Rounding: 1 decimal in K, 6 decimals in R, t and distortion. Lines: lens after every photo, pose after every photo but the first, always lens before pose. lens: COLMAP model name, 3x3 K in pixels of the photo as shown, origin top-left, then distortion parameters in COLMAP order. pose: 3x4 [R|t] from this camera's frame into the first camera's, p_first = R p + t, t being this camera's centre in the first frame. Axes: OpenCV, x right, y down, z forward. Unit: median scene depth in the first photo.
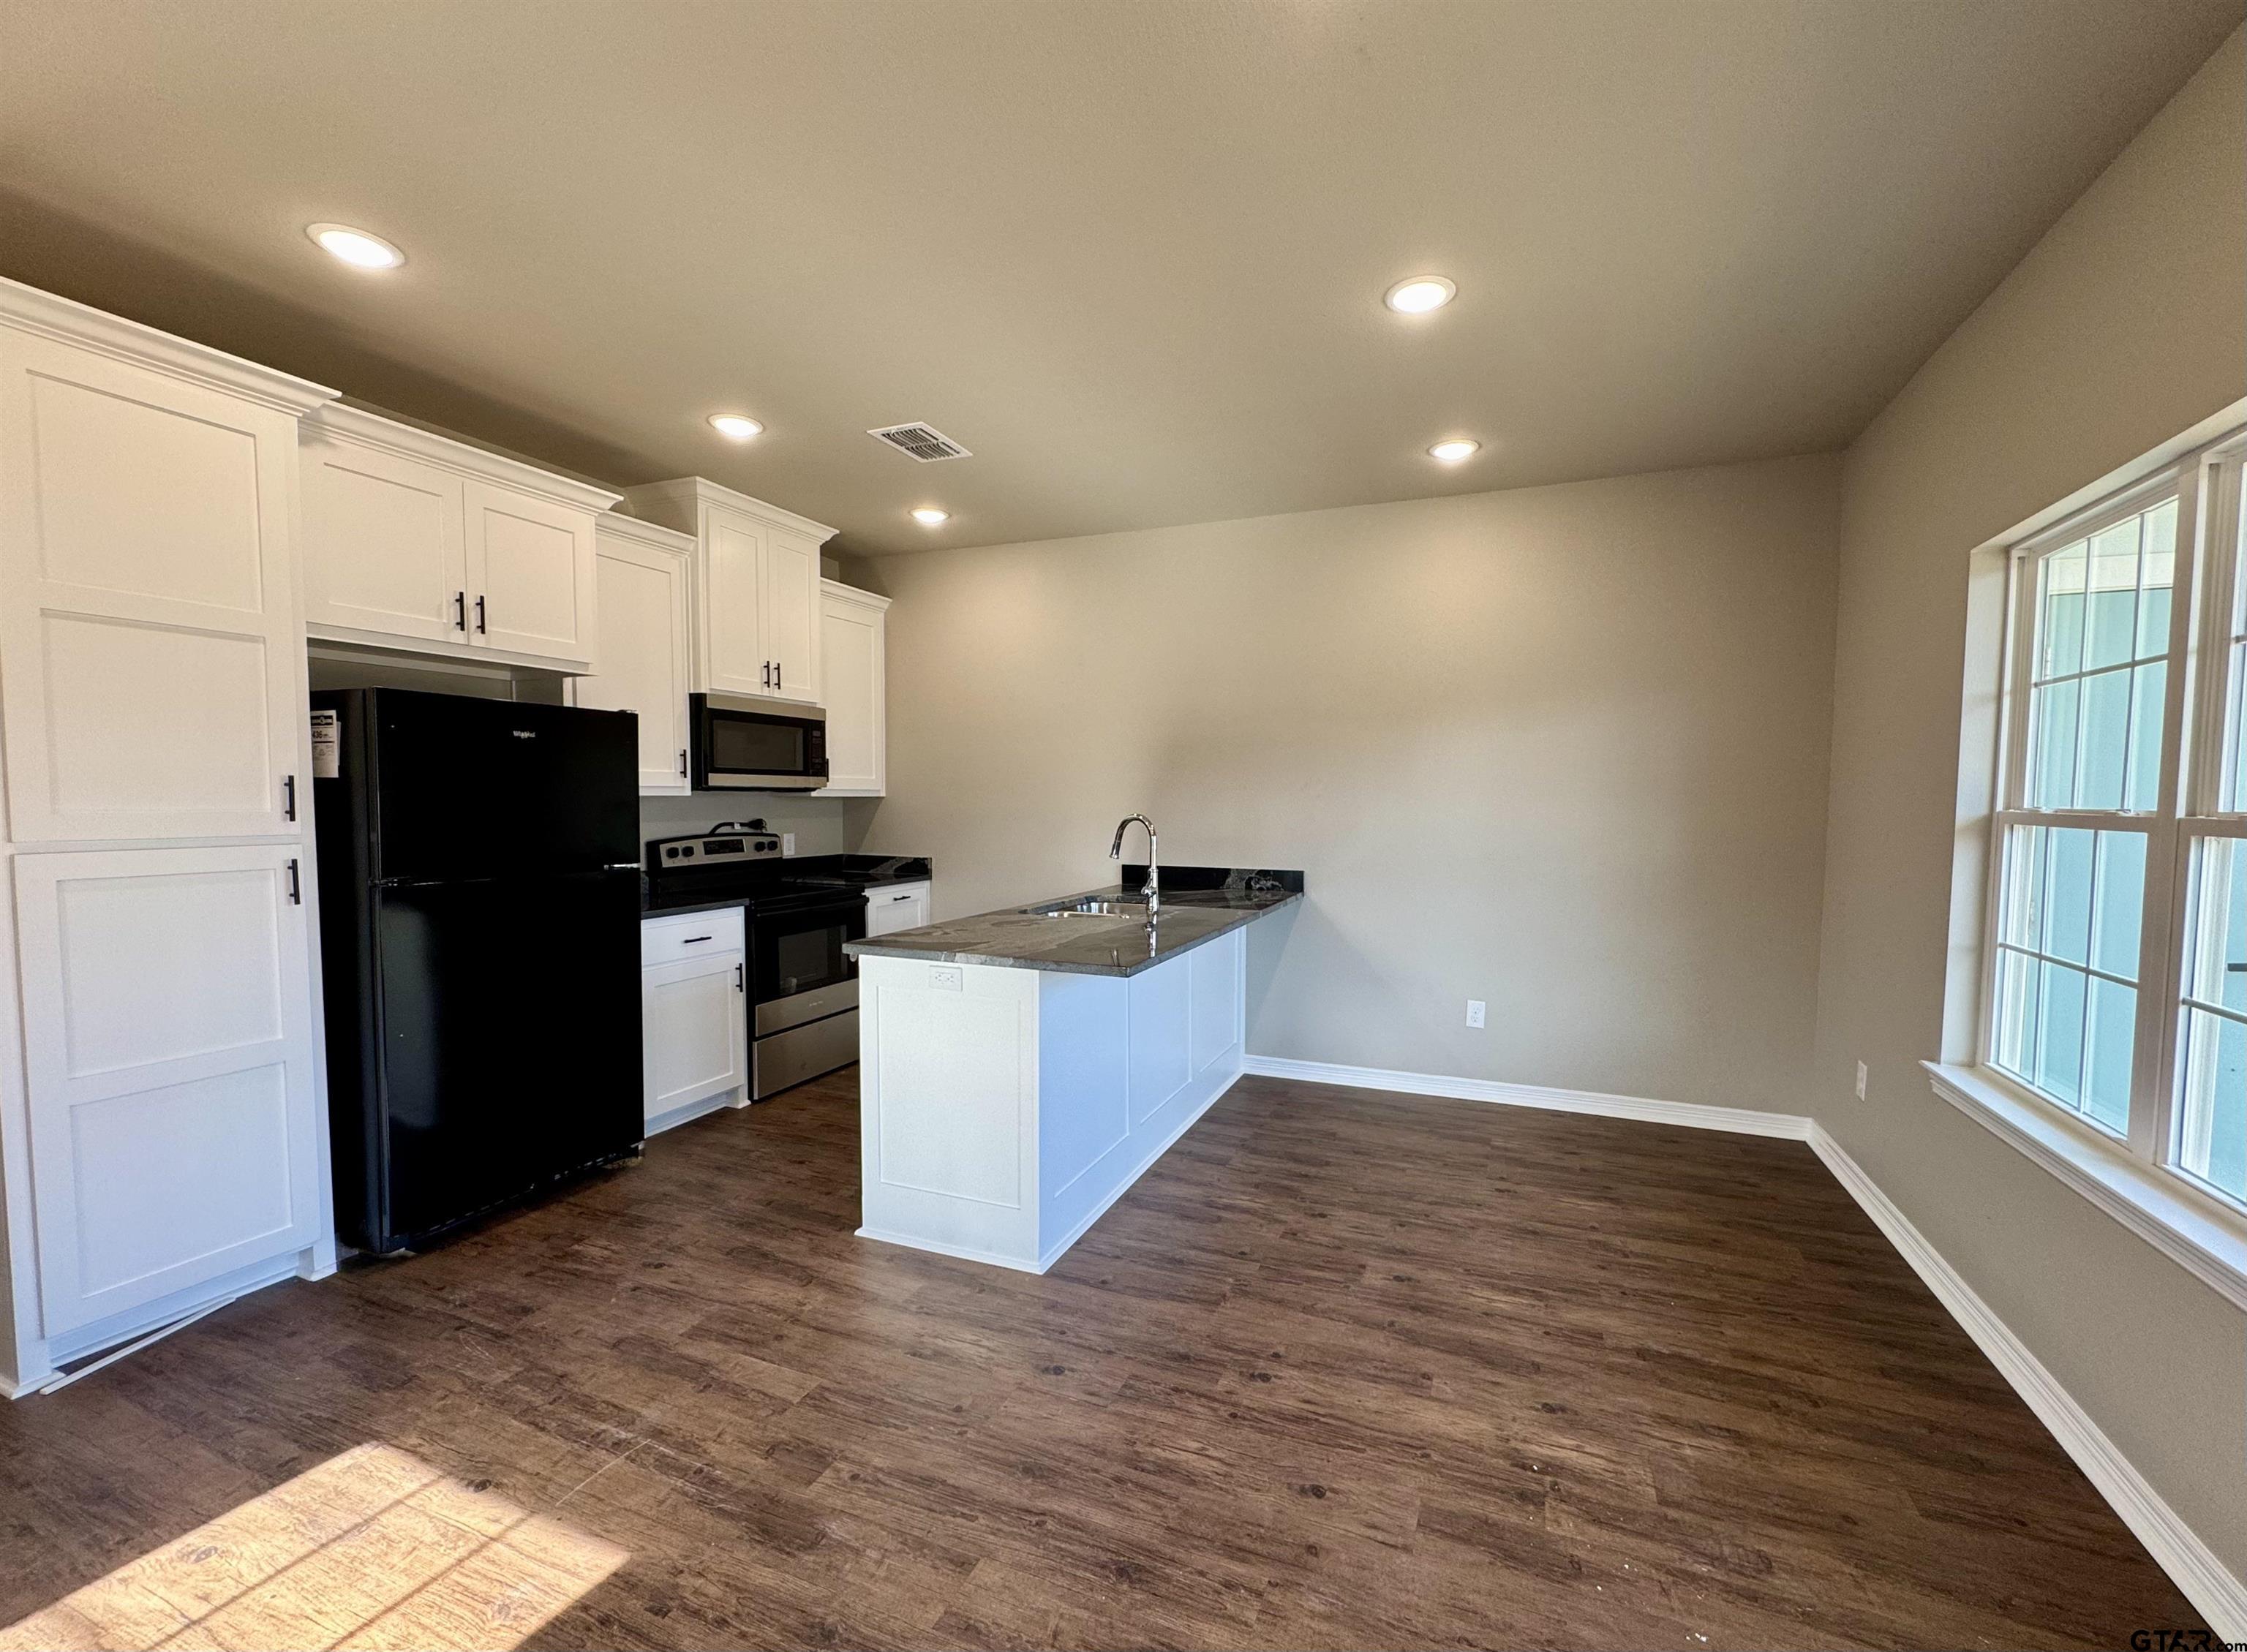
lens RADIAL K [[956.3, 0, 1132.0], [0, 956.3, 855.1], [0, 0, 1]] dist [0.001152, -0.000016]
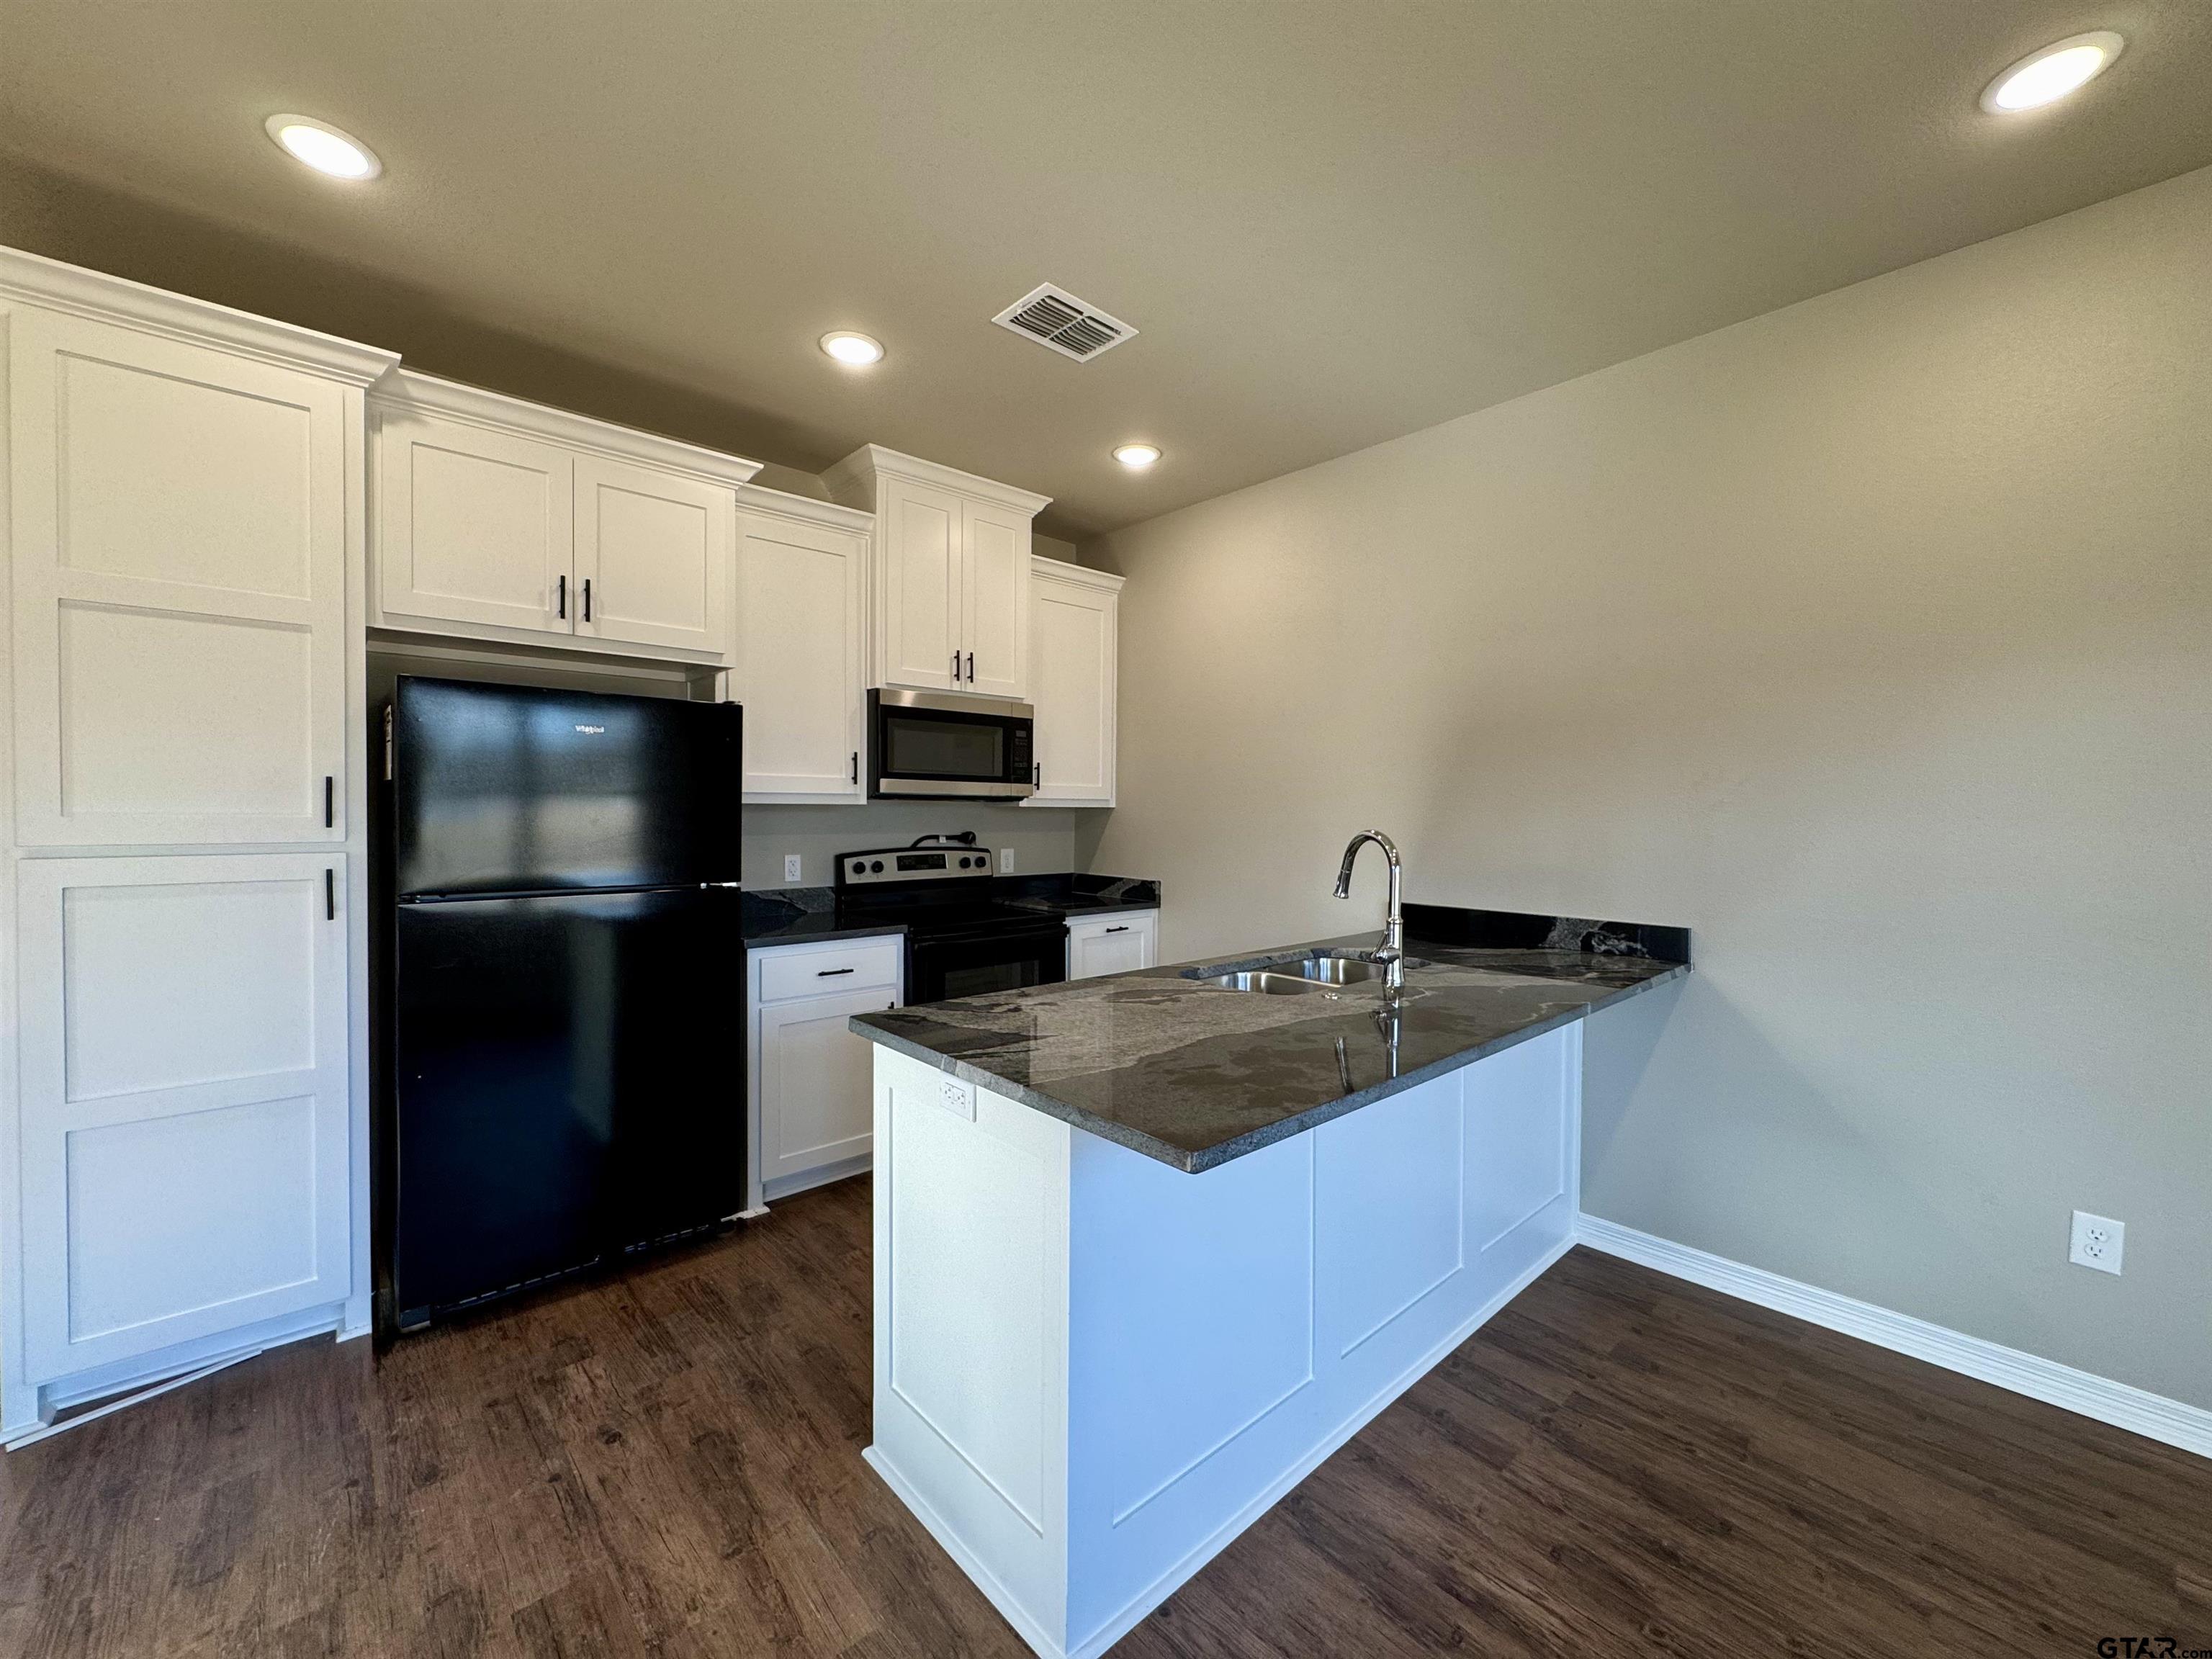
lens RADIAL K [[872.0, 0, 1106.0], [0, 872.0, 829.5], [0, 0, 1]] dist [-0.001970, -0.000069]
pose [[0.903233, 0.010422, -0.429024, 0.088919], [-0.029055, 0.998896, -0.036905, -0.015845], [0.428166, 0.045799, 0.902539, 0.374025]]
